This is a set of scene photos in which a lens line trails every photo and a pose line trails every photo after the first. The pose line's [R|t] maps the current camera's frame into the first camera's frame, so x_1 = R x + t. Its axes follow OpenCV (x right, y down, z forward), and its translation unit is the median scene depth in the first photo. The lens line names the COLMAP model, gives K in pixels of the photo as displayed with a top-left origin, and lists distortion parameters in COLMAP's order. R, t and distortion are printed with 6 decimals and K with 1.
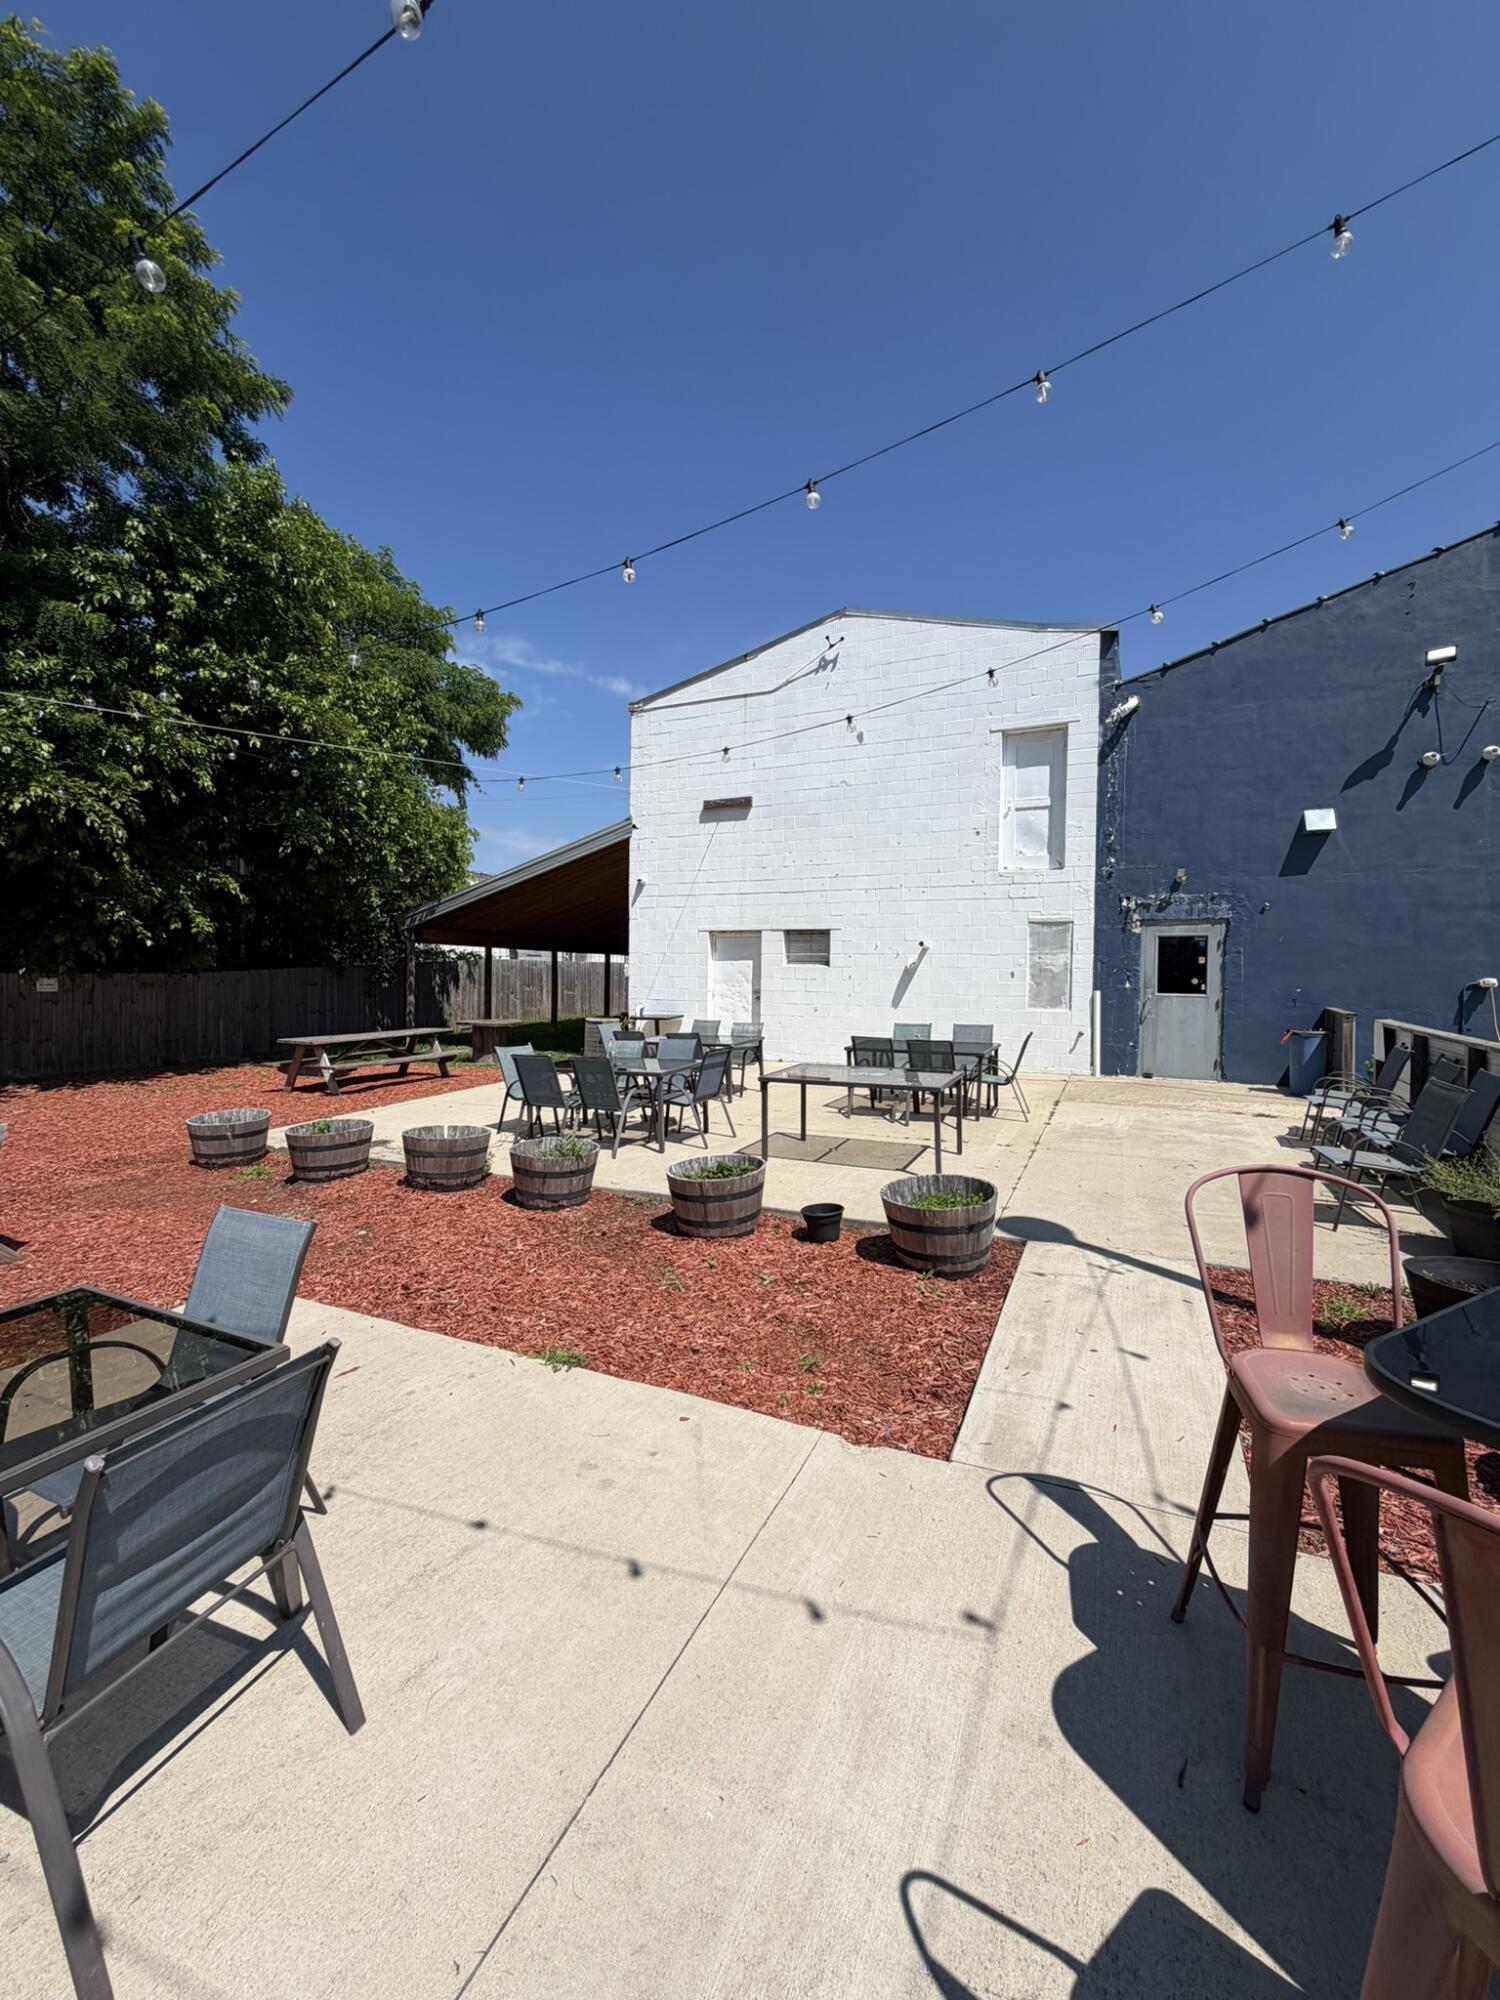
lens RADIAL K [[786.2, 0, 754.1], [0, 786.2, 963.5], [0, 0, 1]] dist [-0.000539, 0.000070]
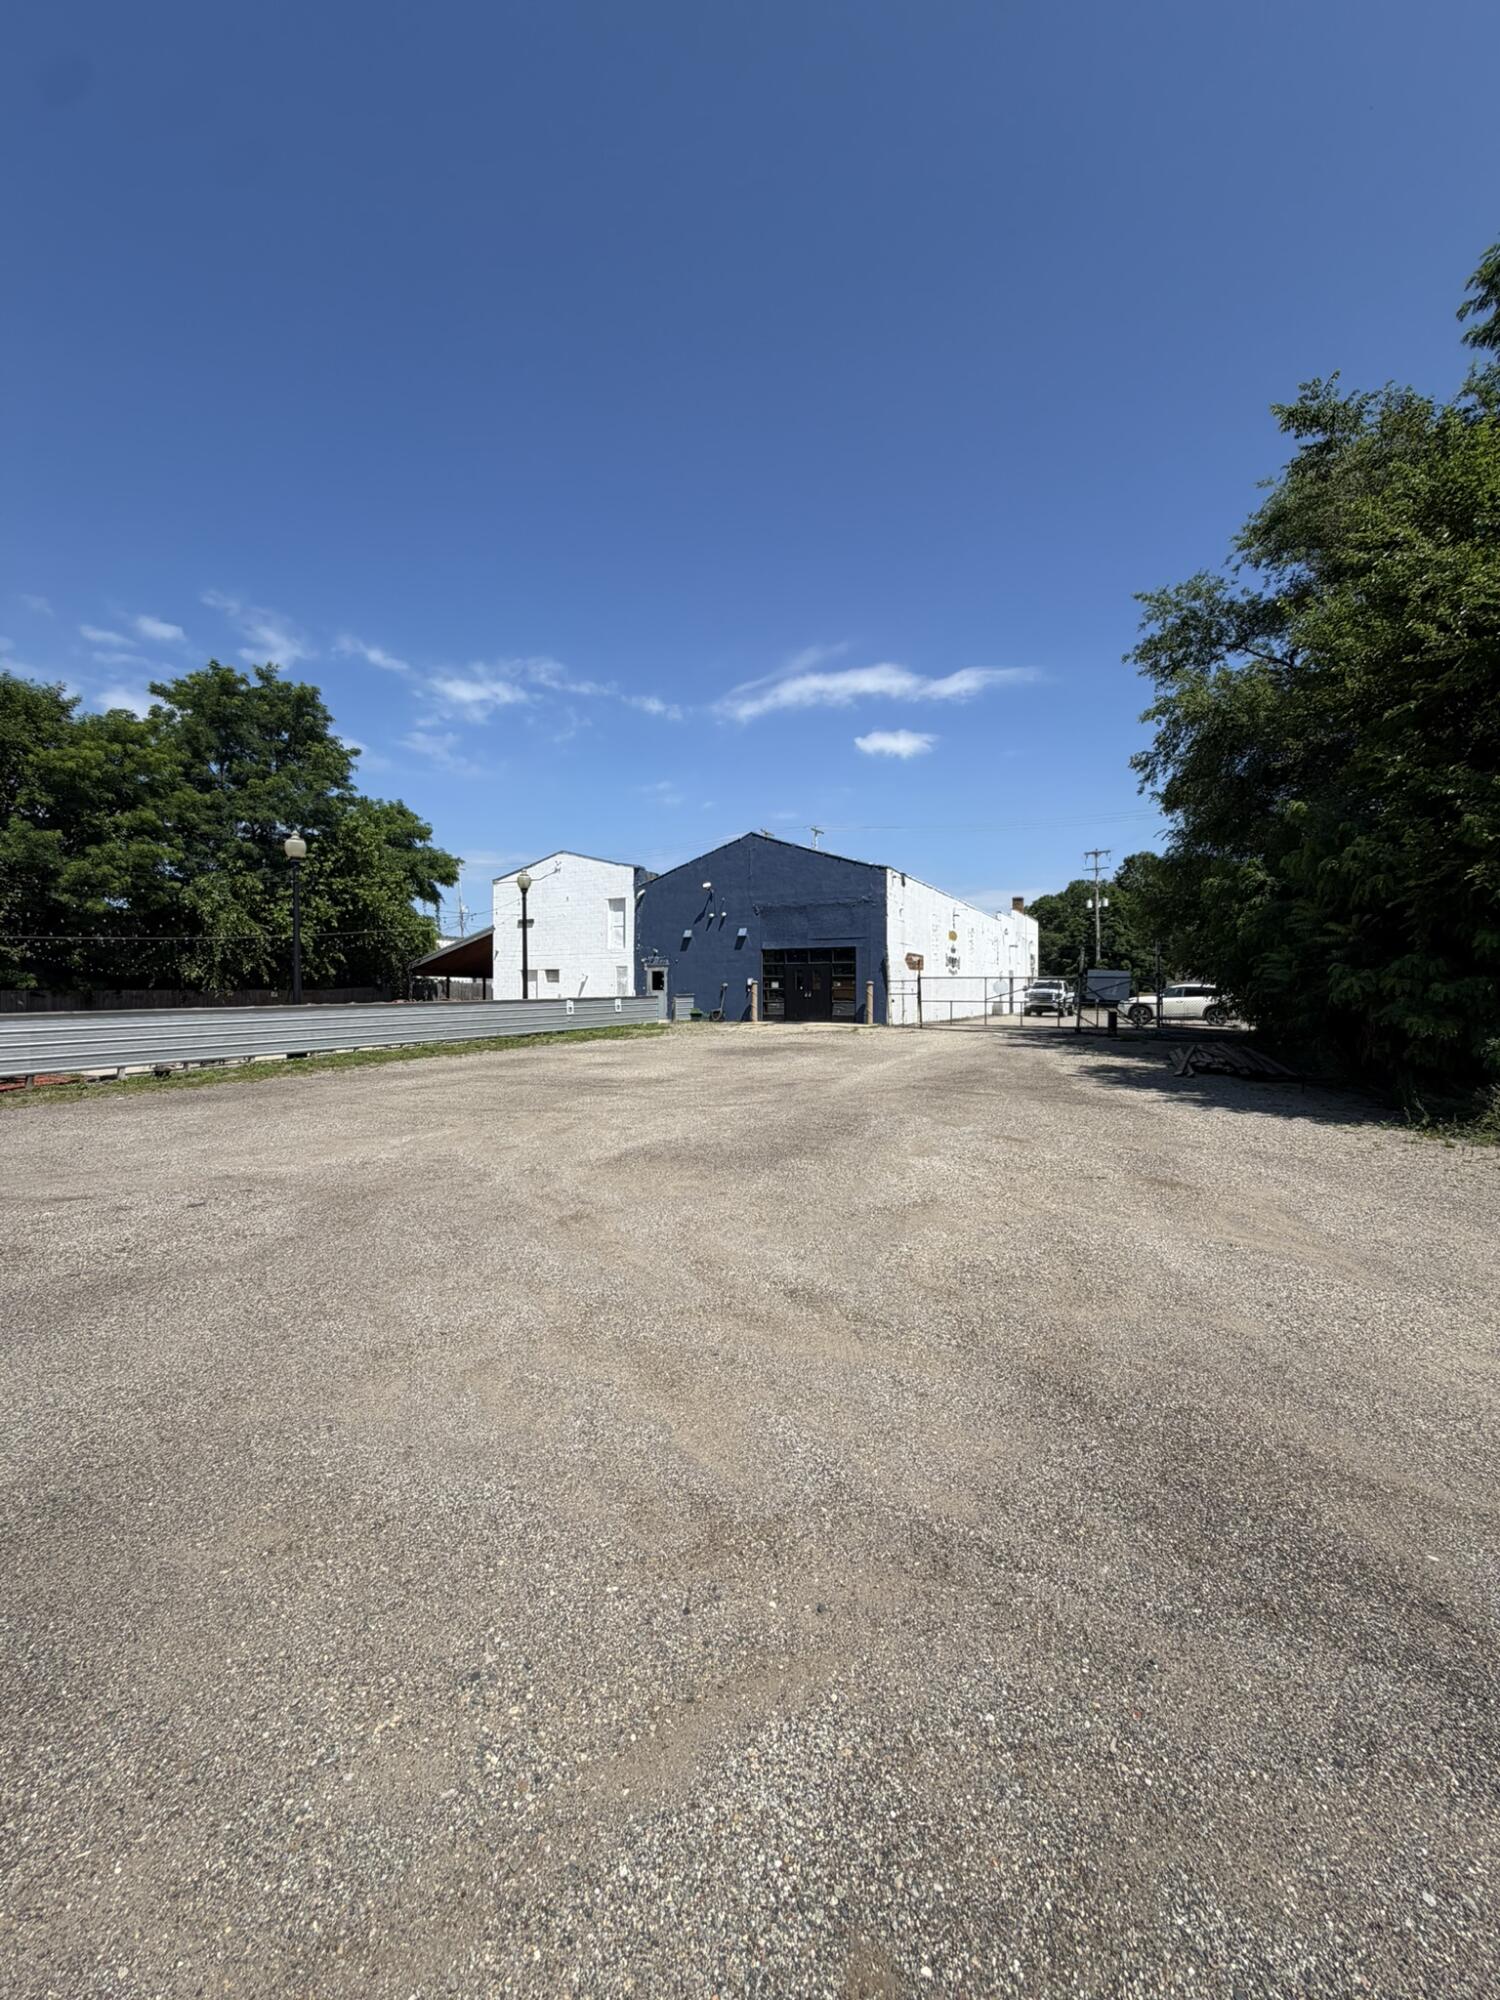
lens RADIAL K [[801.7, 0, 757.5], [0, 801.7, 970.8], [0, 0, 1]] dist [-0.000860, 0.000278]
pose [[0.998866, -0.016632, -0.044619, 0.931953], [0.015990, 0.999764, -0.014691, 0.013488], [0.044853, 0.013961, 0.998896, -1.773027]]
